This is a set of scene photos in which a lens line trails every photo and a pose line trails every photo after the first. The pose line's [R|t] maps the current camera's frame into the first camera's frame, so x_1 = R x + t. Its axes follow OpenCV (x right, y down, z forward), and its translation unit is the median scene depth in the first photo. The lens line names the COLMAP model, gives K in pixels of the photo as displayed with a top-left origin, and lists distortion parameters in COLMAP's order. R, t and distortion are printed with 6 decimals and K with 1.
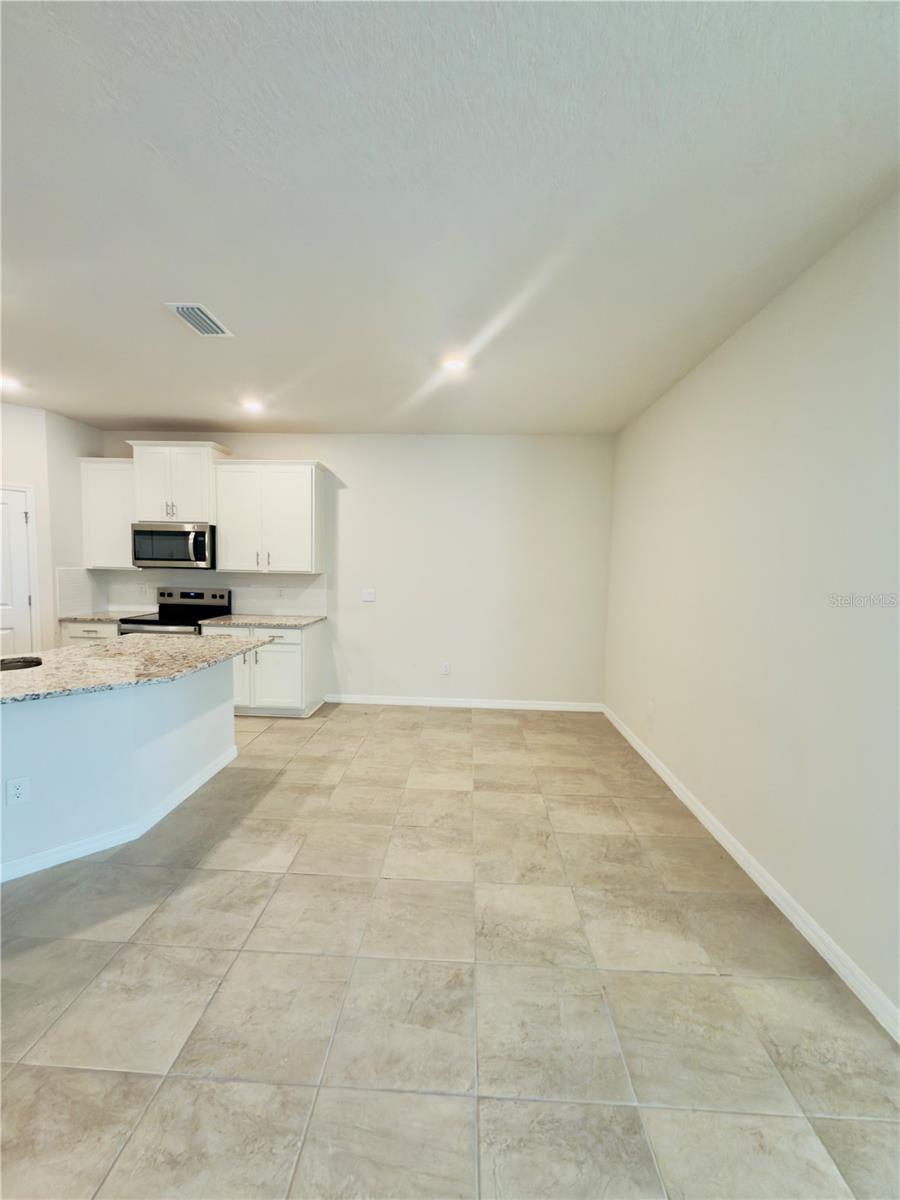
lens RADIAL K [[477.8, 0, 446.6], [0, 477.8, 602.1], [0, 0, 1]] dist [-0.003611, 0.002158]
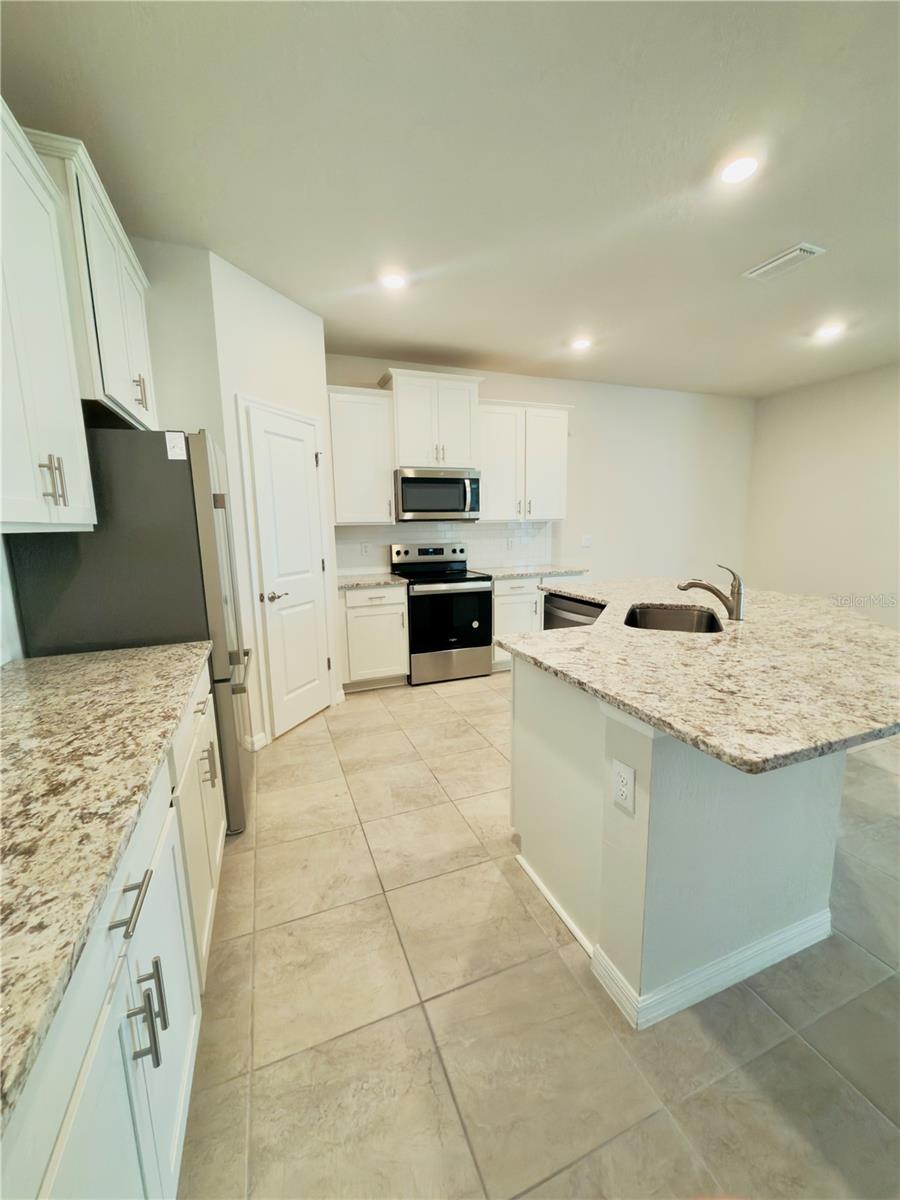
lens RADIAL K [[477.8, 0, 451.7], [0, 477.8, 602.7], [0, 0, 1]] dist [-0.003611, 0.002158]
pose [[0.911531, -0.103135, 0.398088, -0.937026], [0.068138, 0.992538, 0.101122, -0.006994], [-0.405547, -0.065051, 0.911757, 0.164210]]
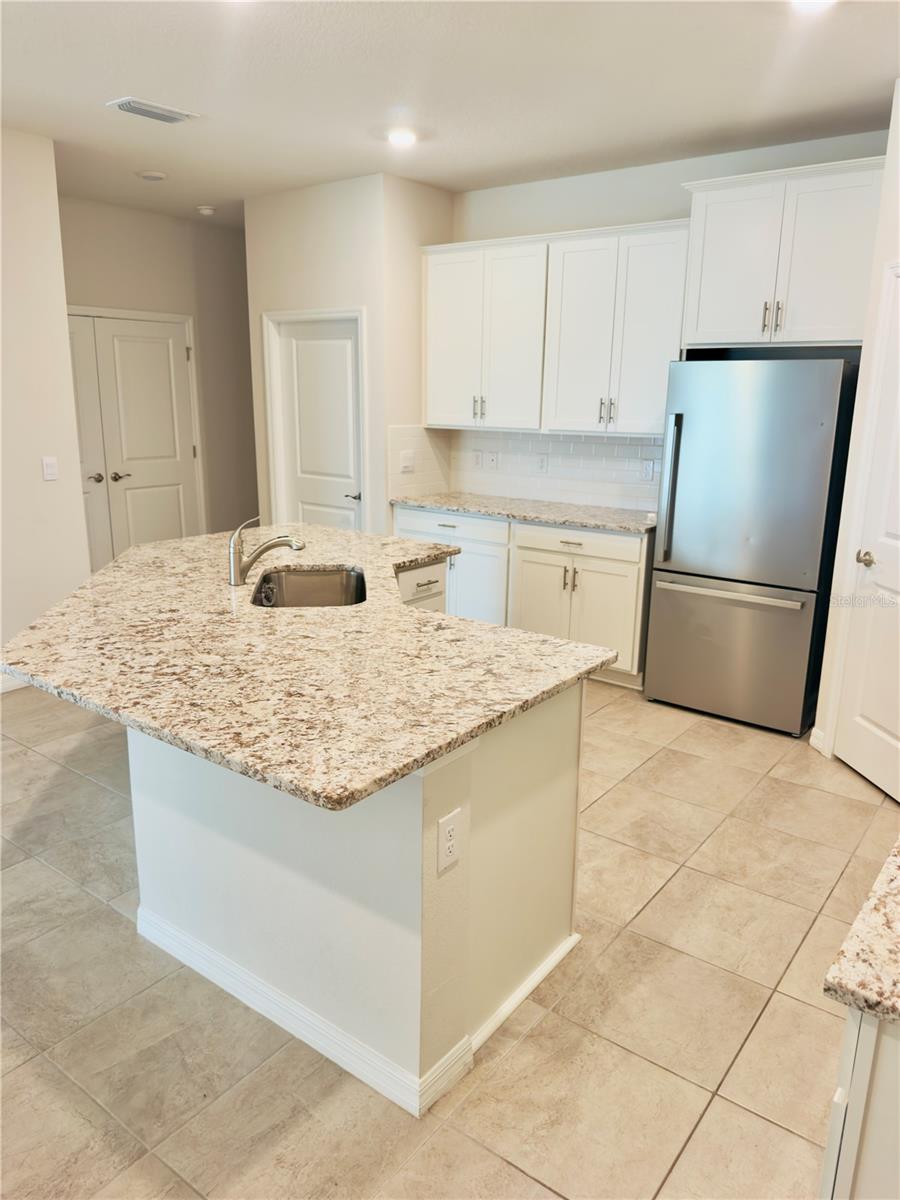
lens RADIAL K [[843.4, 0, 451.1], [0, 843.4, 609.5], [0, 0, 1]] dist [0.057157, -0.052046]
pose [[-0.567486, 0.181386, -0.803156, -0.060029], [-0.087411, 0.956650, 0.277814, -0.105001], [0.818730, 0.227860, -0.527030, 0.968215]]
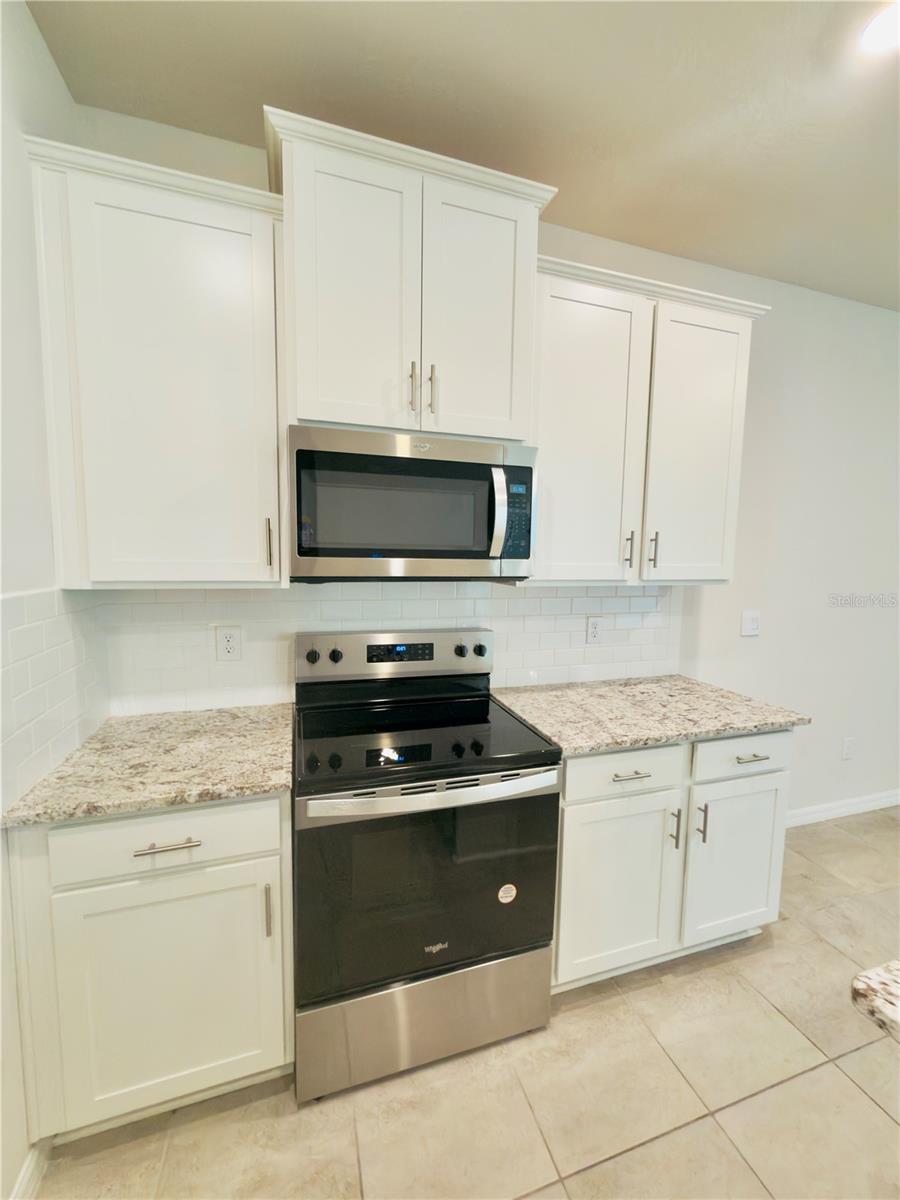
lens RADIAL K [[477.8, 0, 450.0], [0, 477.8, 601.0], [0, 0, 1]] dist [-0.003611, 0.002158]
pose [[0.937587, -0.038369, 0.345627, -0.671164], [0.030738, 0.999148, 0.027536, -0.066193], [-0.346389, -0.015193, 0.937968, 0.701325]]
